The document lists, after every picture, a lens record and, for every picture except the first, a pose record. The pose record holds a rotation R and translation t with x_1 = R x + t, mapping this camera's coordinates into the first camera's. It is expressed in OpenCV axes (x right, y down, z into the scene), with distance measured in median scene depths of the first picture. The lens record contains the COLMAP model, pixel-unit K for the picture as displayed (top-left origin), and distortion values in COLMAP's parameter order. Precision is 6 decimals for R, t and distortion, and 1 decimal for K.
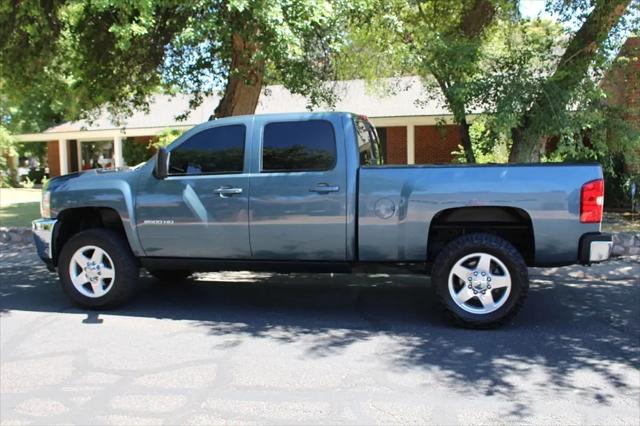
lens RADIAL K [[601.1, 0, 320.0], [0, 601.1, 213.0], [0, 0, 1]] dist [-0.098278, -0.009986]
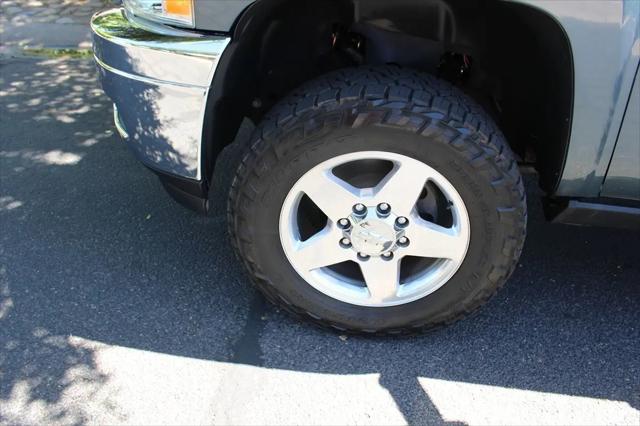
lens RADIAL K [[613.7, 0, 310.6], [0, 613.7, 214.1], [0, 0, 1]] dist [-0.082455, 0.010039]
pose [[0.989283, -0.021575, 0.144409, -0.511898], [-0.055507, 0.859201, 0.508619, -0.057493], [-0.135050, -0.511184, 0.848795, 0.868305]]
